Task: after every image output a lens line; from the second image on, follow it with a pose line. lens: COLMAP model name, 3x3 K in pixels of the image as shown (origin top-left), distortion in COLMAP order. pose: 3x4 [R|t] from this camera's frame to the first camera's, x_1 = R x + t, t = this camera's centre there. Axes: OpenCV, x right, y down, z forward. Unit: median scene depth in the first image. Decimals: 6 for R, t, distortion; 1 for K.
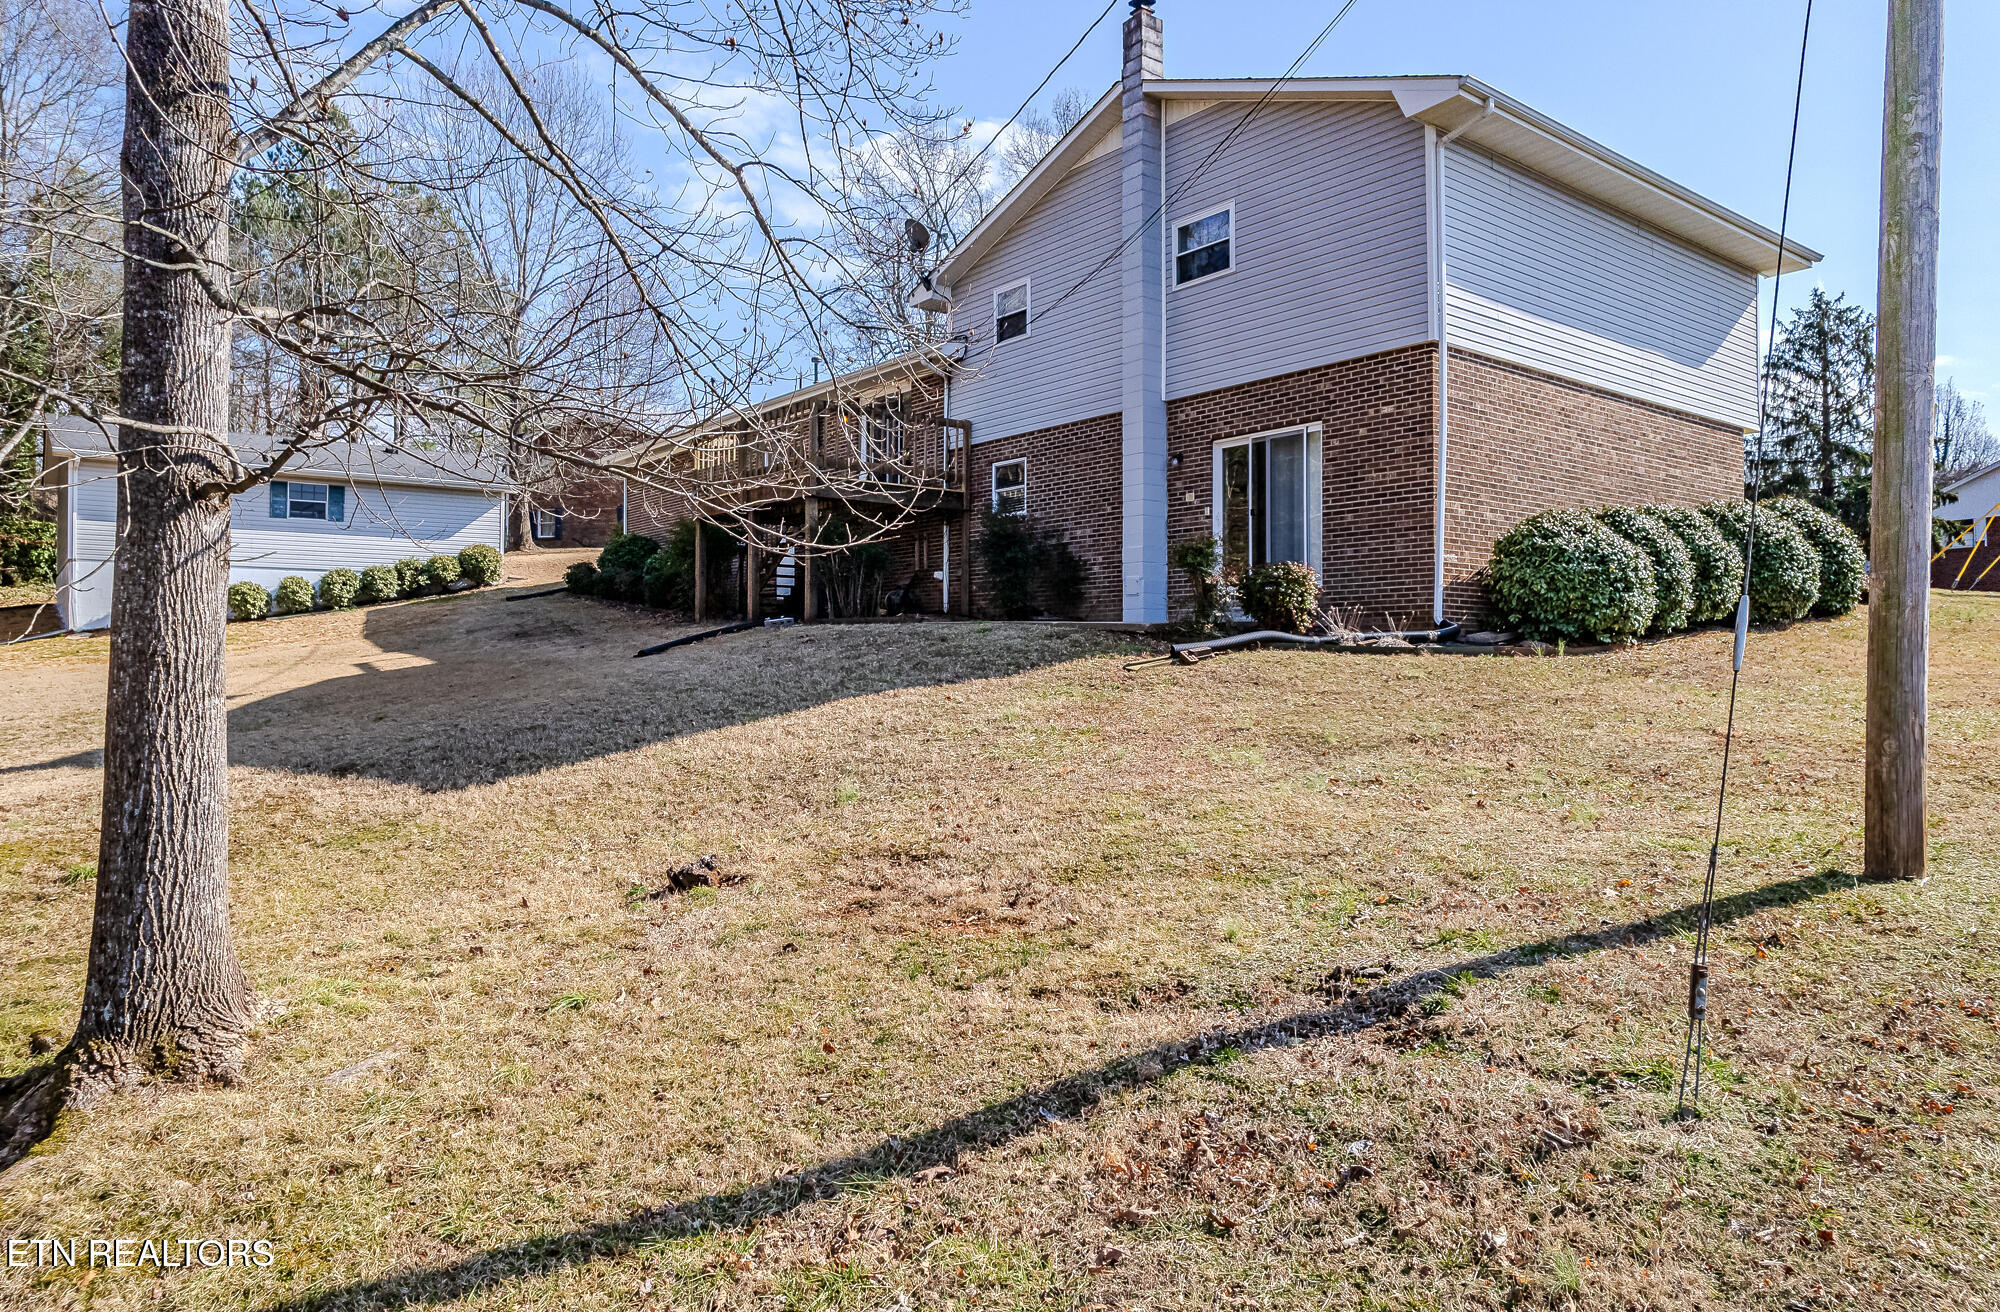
lens RADIAL K [[1285.1, 0, 1000.0], [0, 1285.1, 656.0], [0, 0, 1]] dist [-0.072738, 0.060582]
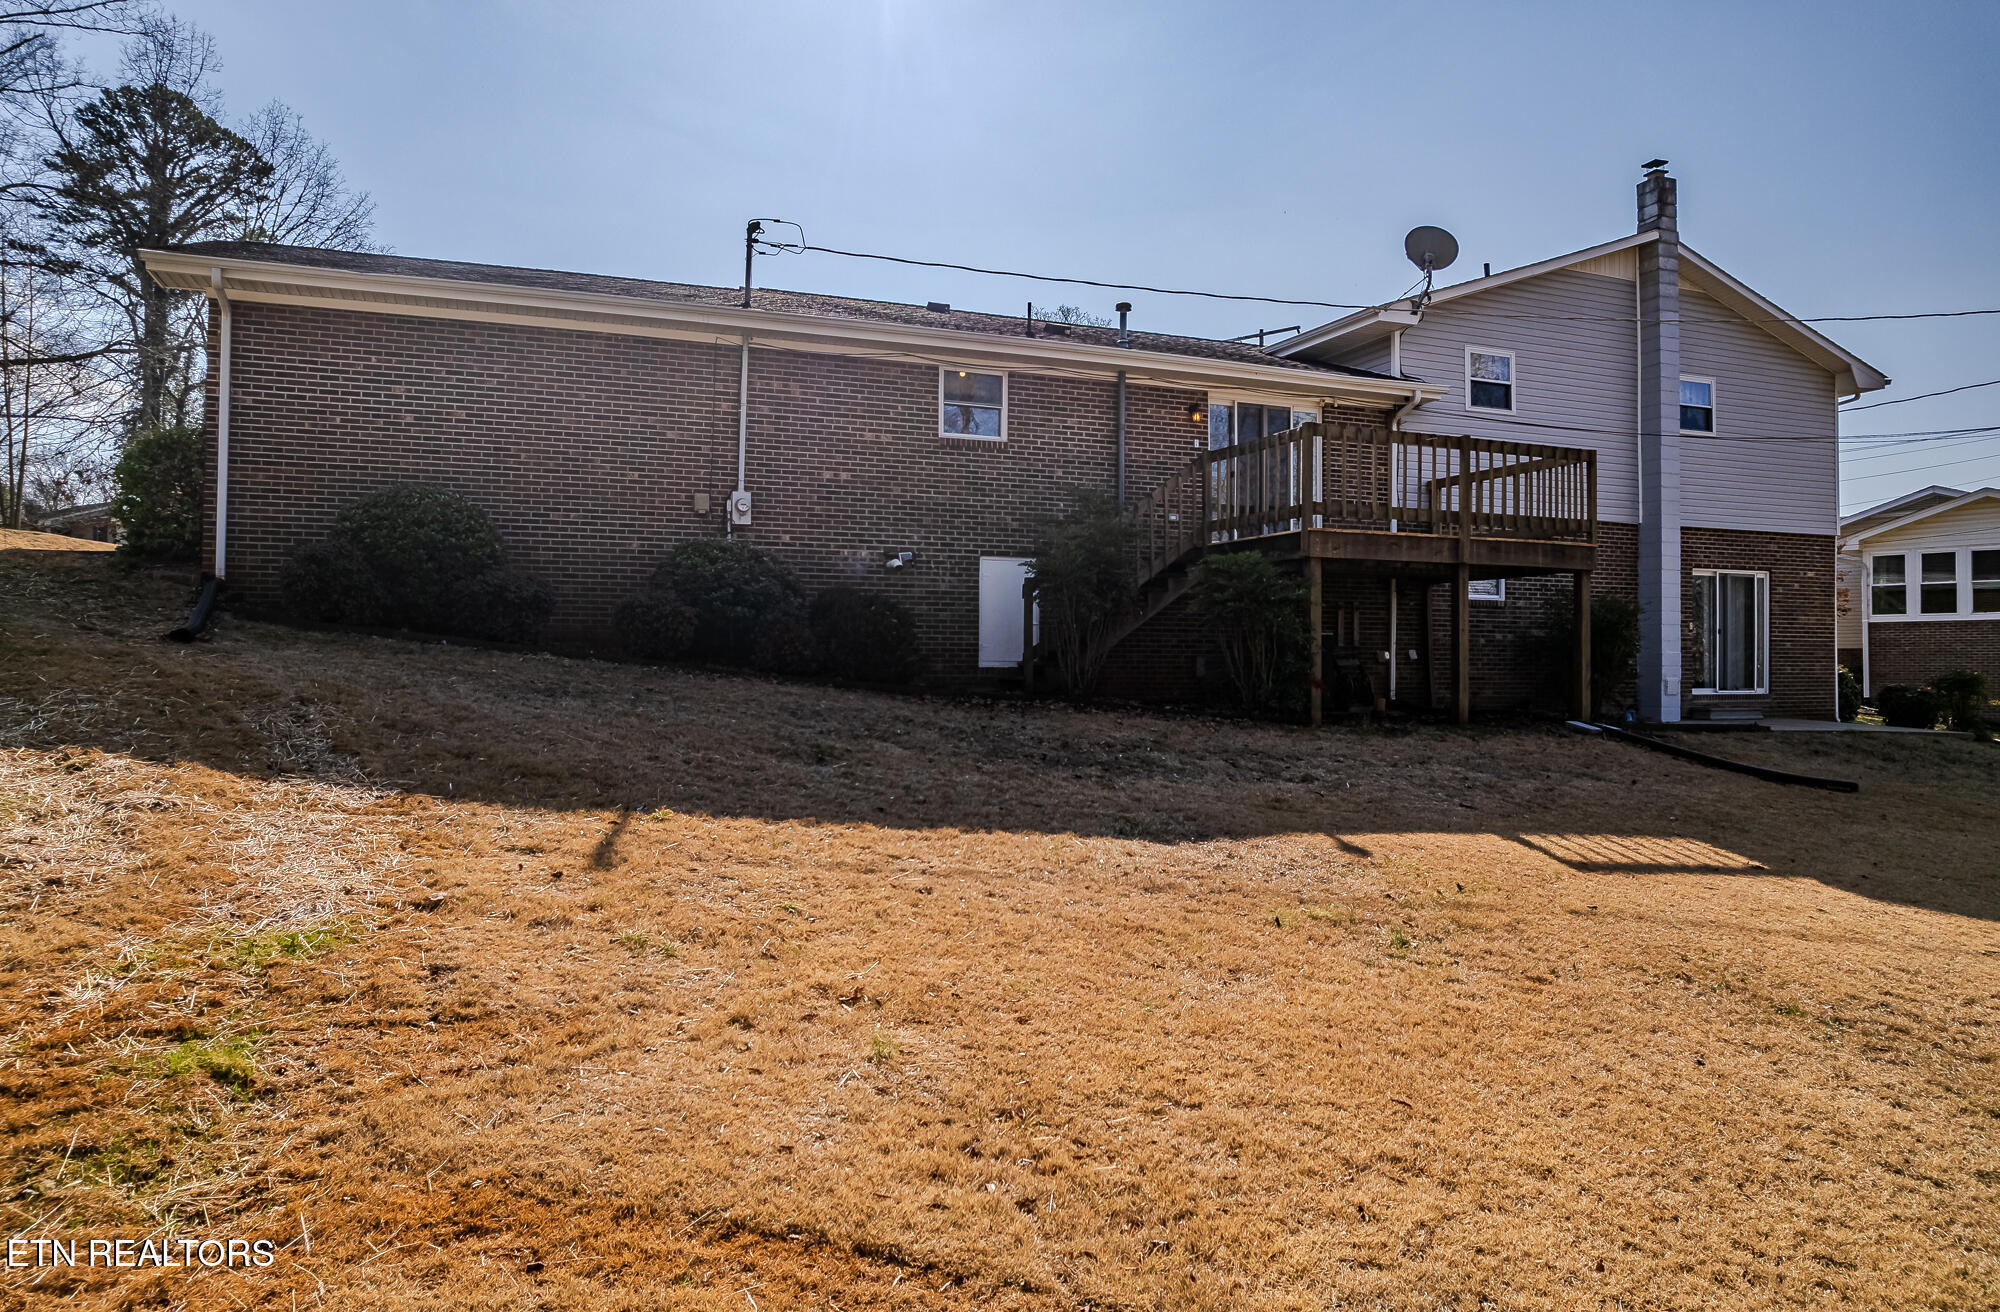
lens RADIAL K [[1285.1, 0, 1000.0], [0, 1285.1, 656.0], [0, 0, 1]] dist [-0.072738, 0.060582]
pose [[0.271519, 0.014840, 0.962319, -1.153266], [-0.006992, 0.999885, -0.013446, -0.063627], [-0.962408, -0.003078, 0.271591, 1.296967]]
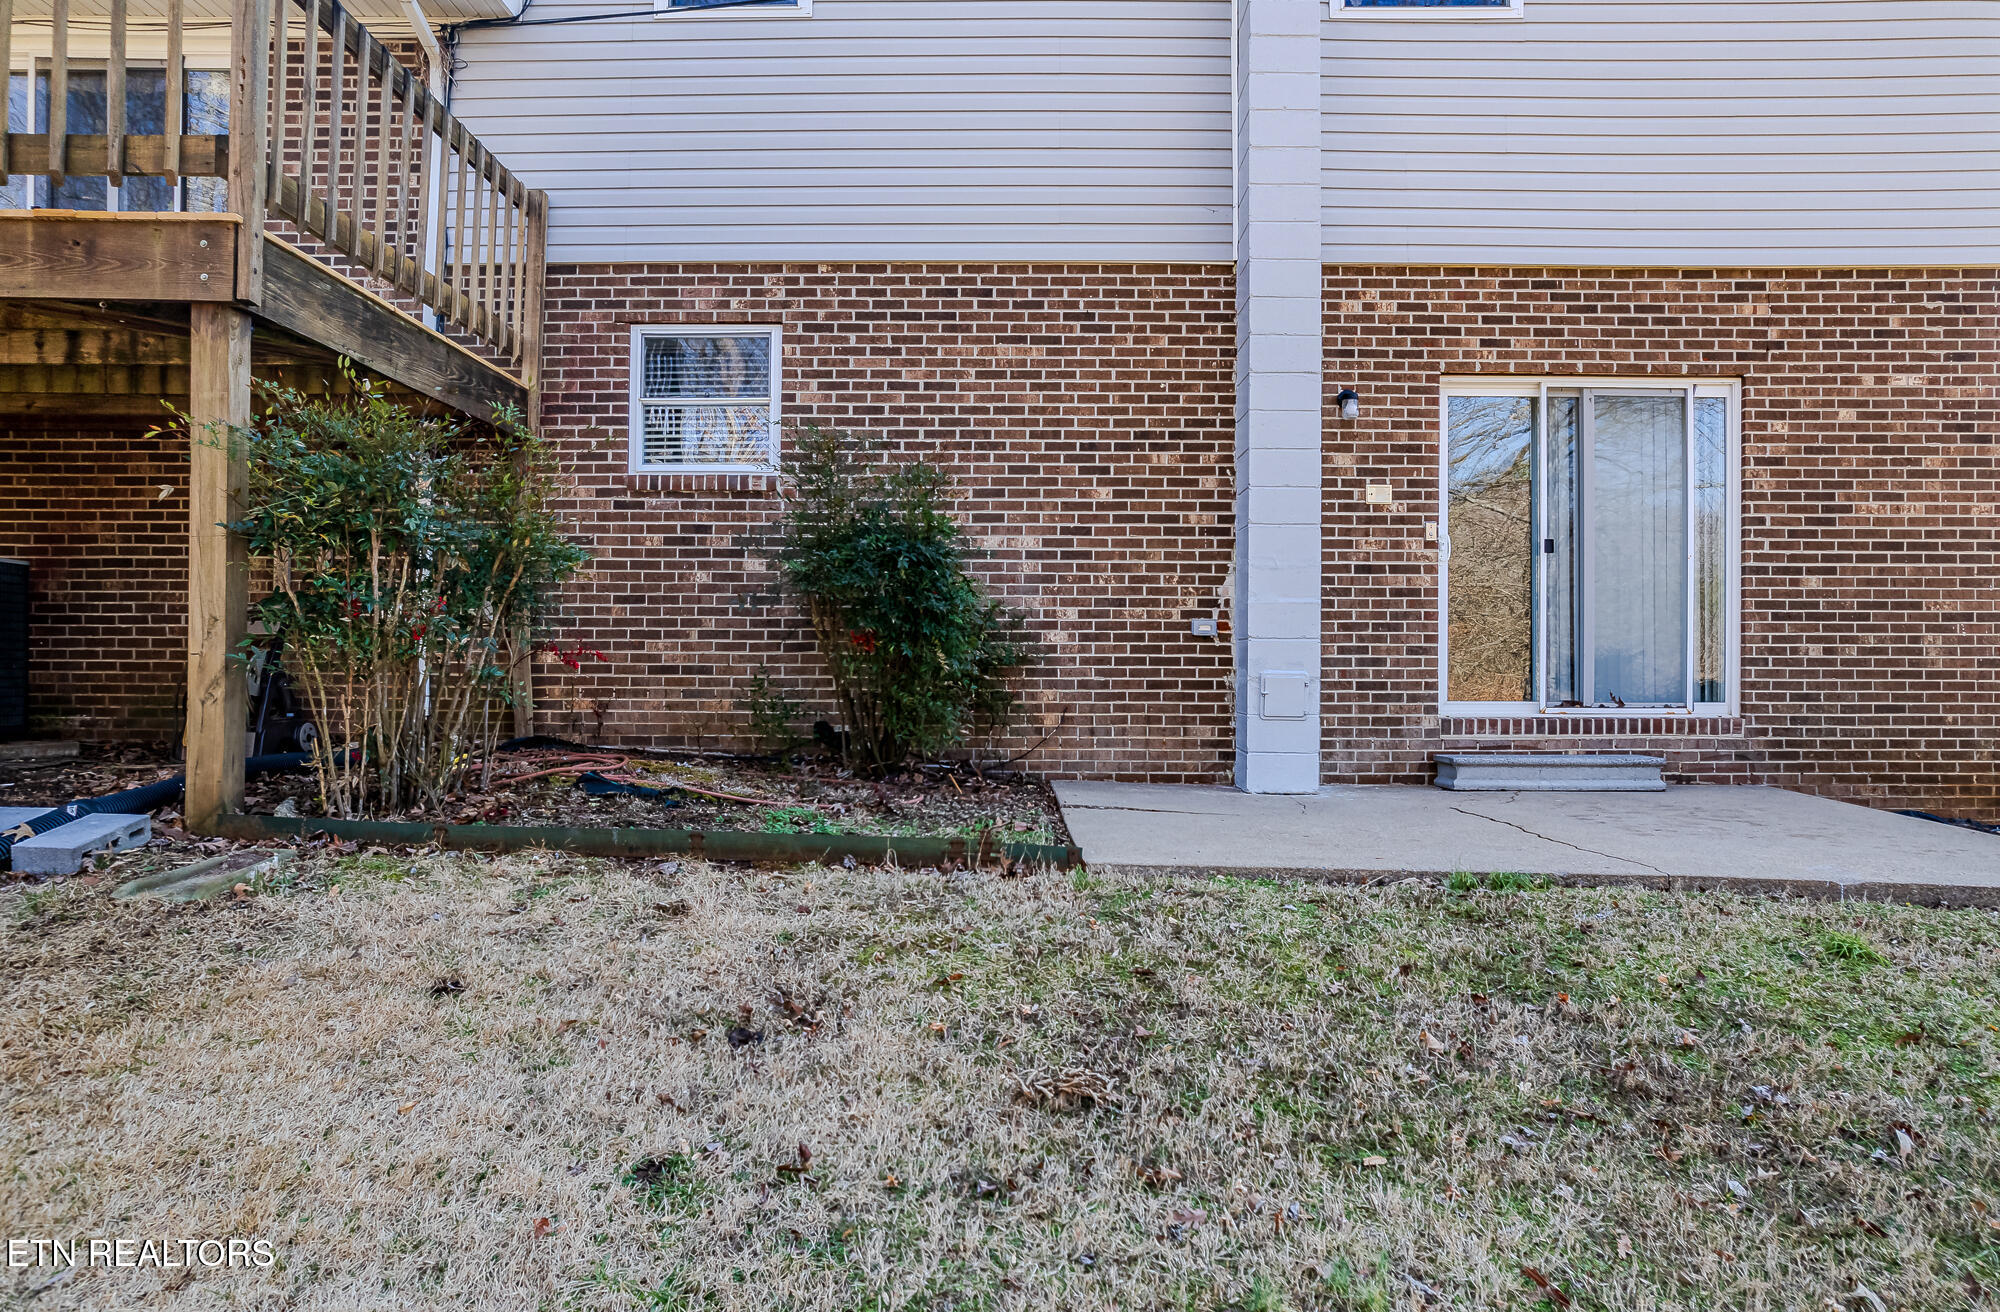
lens RADIAL K [[1285.1, 0, 1000.0], [0, 1285.1, 656.0], [0, 0, 1]] dist [-0.072738, 0.060582]
pose [[0.623648, 0.018636, 0.781483, -0.275698], [-0.010588, 0.999825, -0.015393, -0.060975], [-0.781633, 0.001325, 0.623737, 0.837115]]
